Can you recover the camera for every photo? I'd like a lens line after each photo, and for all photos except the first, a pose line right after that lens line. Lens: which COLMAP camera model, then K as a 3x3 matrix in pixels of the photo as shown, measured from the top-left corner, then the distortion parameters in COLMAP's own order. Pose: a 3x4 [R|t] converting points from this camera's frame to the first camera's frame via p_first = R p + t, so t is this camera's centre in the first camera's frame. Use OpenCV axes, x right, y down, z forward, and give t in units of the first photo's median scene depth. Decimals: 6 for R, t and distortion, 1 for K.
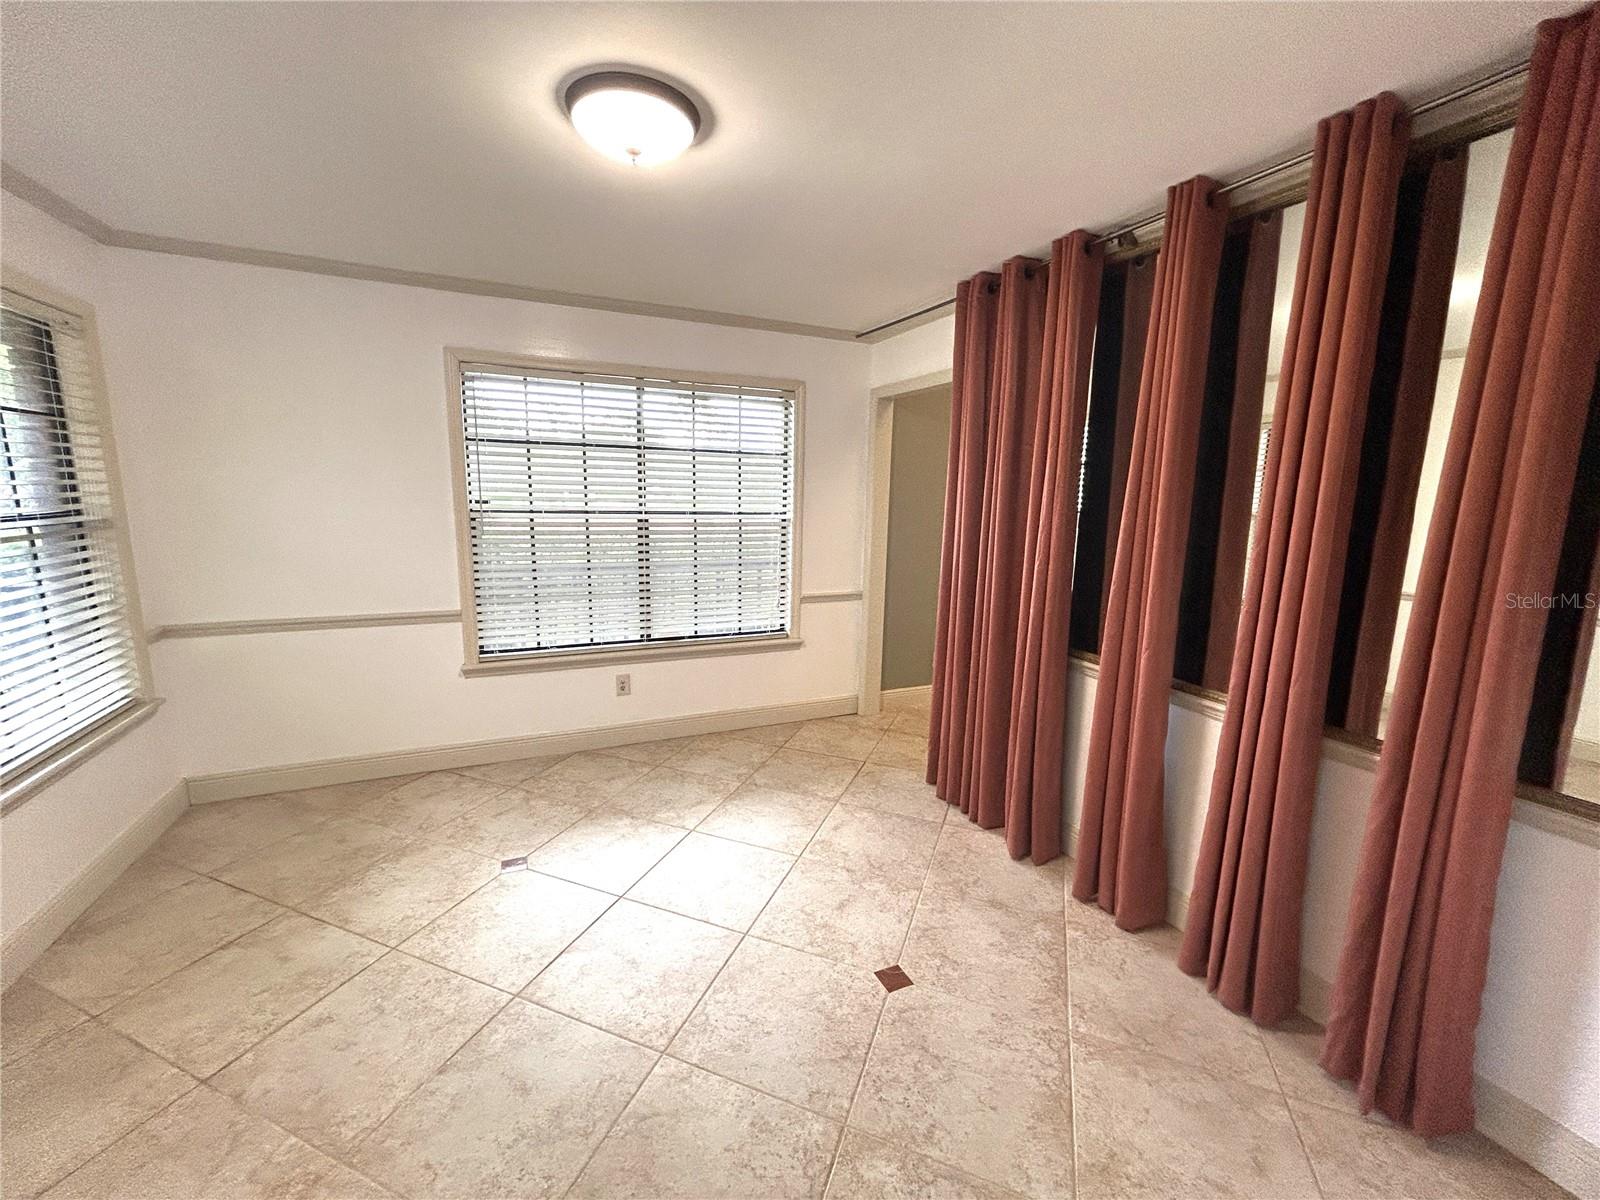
lens RADIAL K [[639.2, 0, 797.2], [0, 639.2, 601.0], [0, 0, 1]] dist [-0.000971, -0.000255]
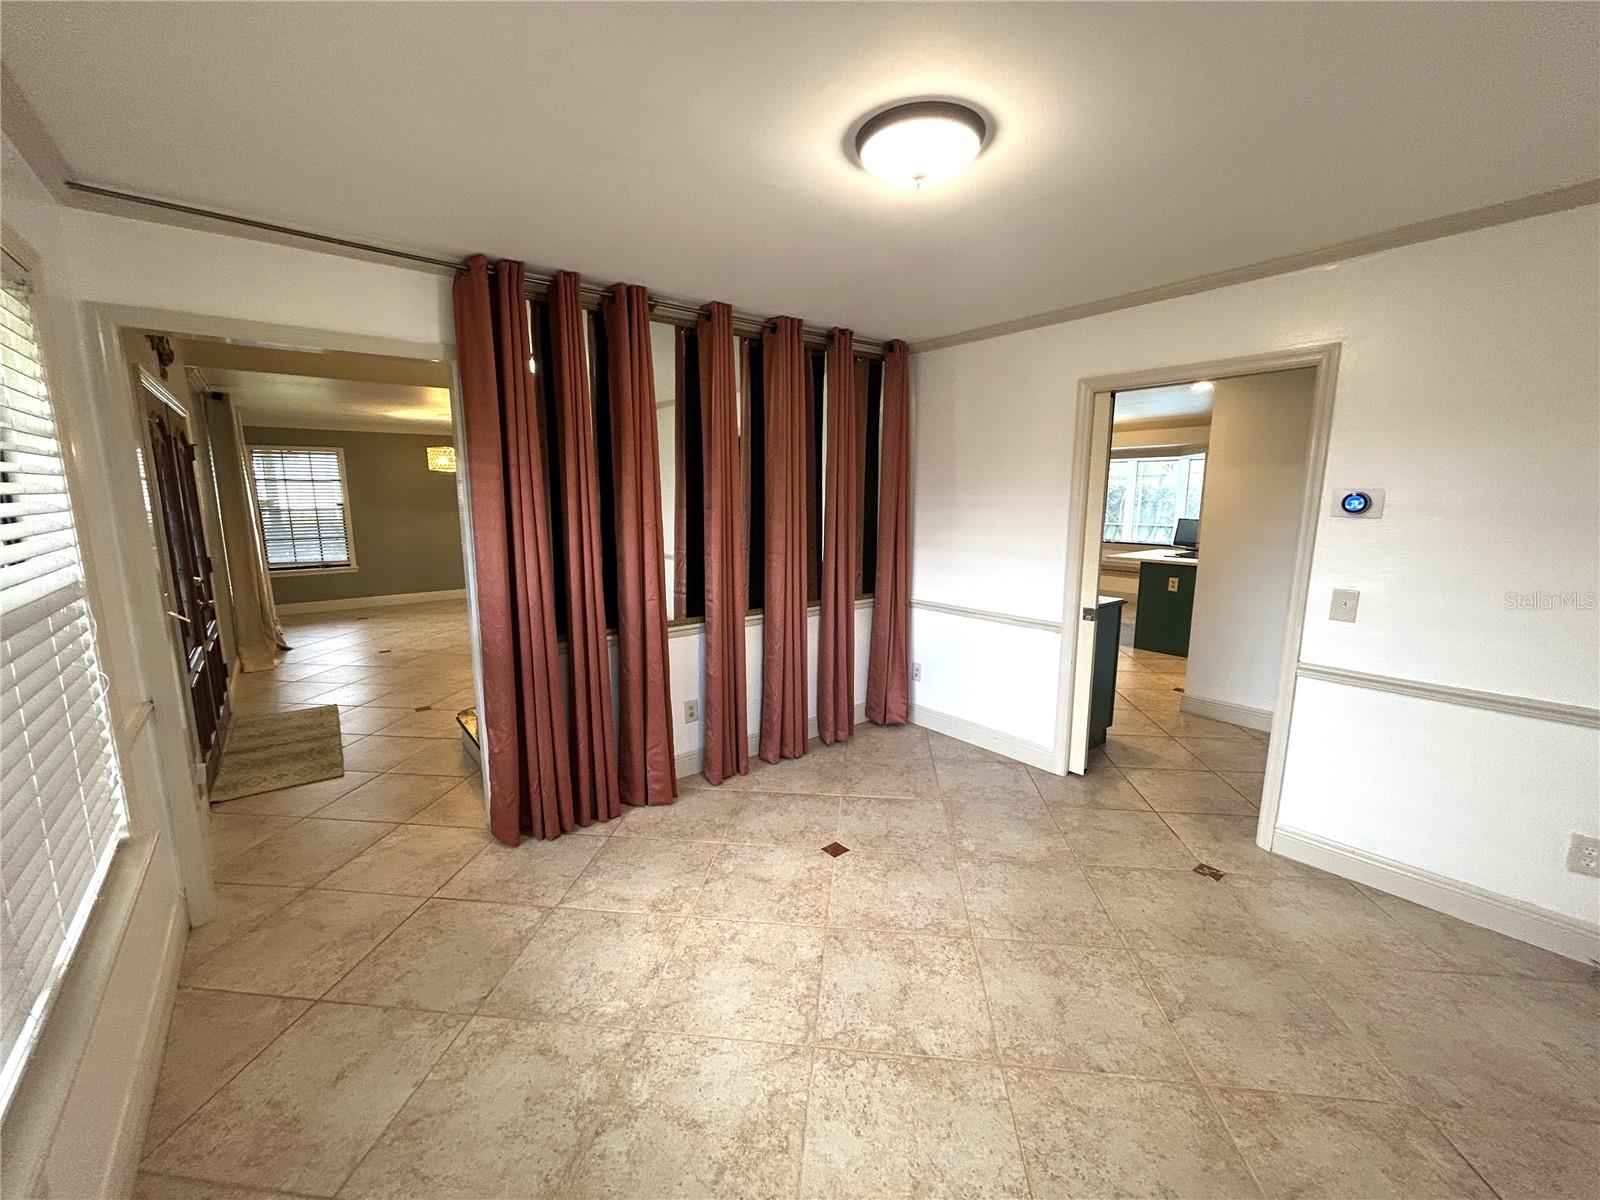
lens RADIAL K [[639.2, 0, 797.2], [0, 639.2, 601.0], [0, 0, 1]] dist [-0.000971, -0.000255]
pose [[-0.250120, -0.179817, 0.951371, -0.803162], [0.168173, 0.959598, 0.225585, -0.195417], [-0.953498, 0.216418, -0.209774, 0.954541]]
